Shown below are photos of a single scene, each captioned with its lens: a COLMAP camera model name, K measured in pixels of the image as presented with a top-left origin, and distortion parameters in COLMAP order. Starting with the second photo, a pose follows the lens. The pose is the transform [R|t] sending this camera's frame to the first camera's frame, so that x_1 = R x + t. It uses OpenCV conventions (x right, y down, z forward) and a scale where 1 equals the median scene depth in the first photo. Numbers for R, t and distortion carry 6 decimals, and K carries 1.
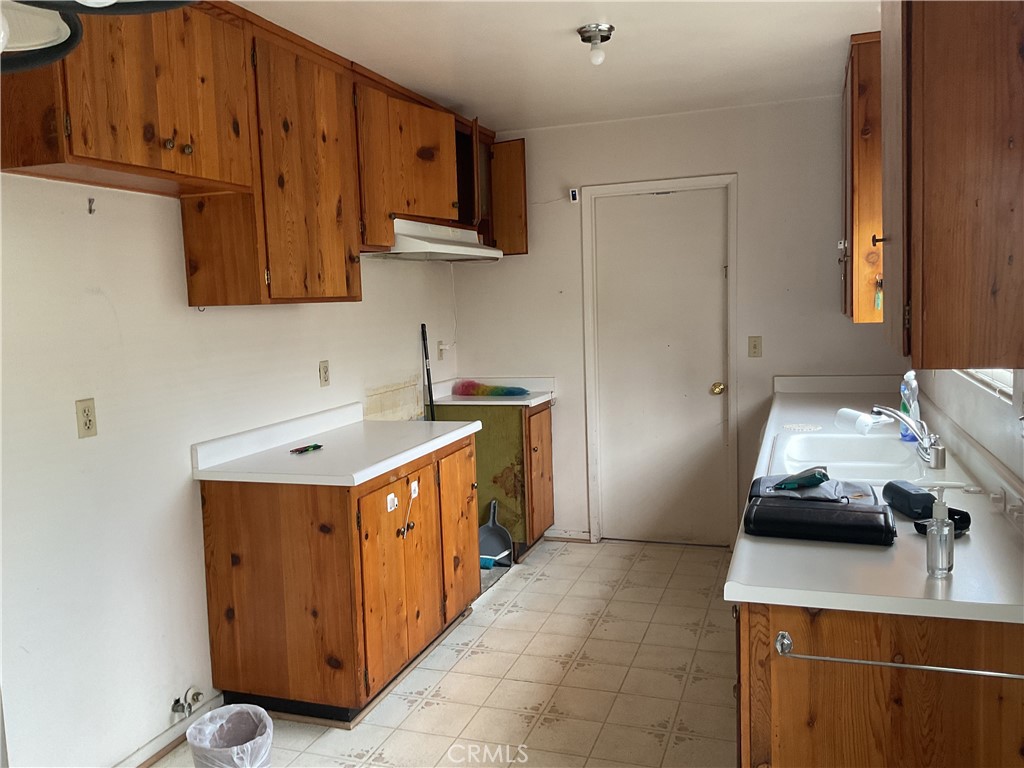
lens RADIAL K [[853.2, 0, 503.4], [0, 853.2, 375.1], [0, 0, 1]] dist [0.052870, -0.086730]
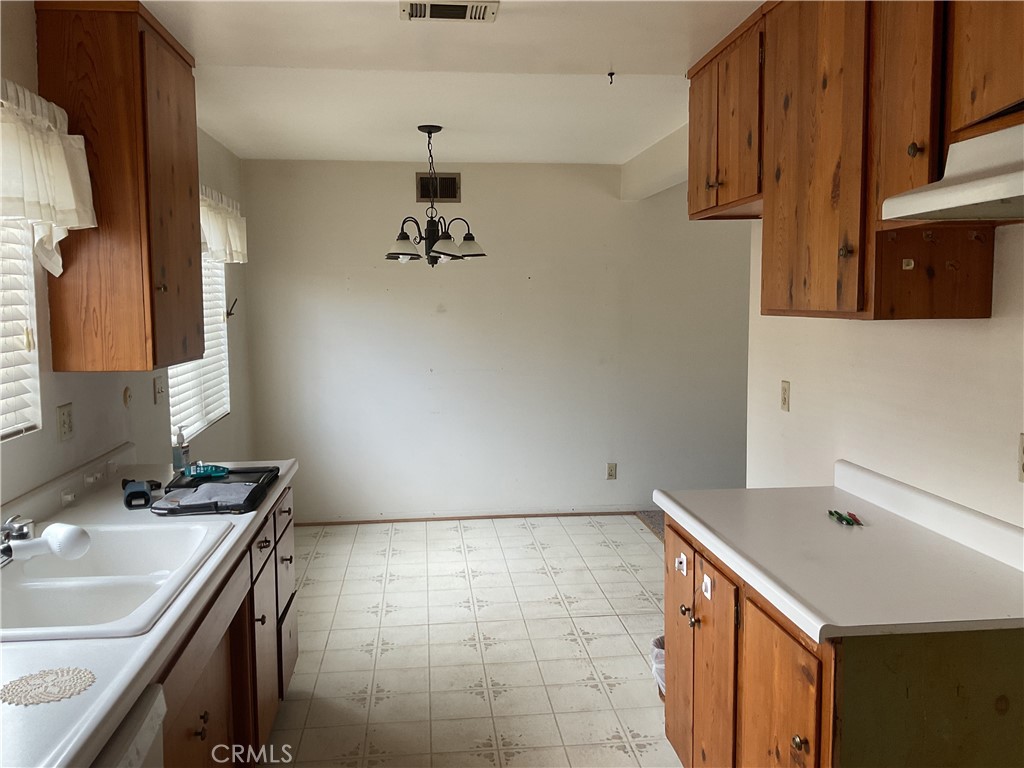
lens RADIAL K [[853.2, 0, 507.7], [0, 853.2, 387.3], [0, 0, 1]] dist [0.052870, -0.086730]
pose [[-0.905743, 0.085010, -0.415215, 0.356327], [-0.000654, 0.979397, 0.201945, -0.186375], [0.423827, 0.183182, -0.887026, 1.657517]]
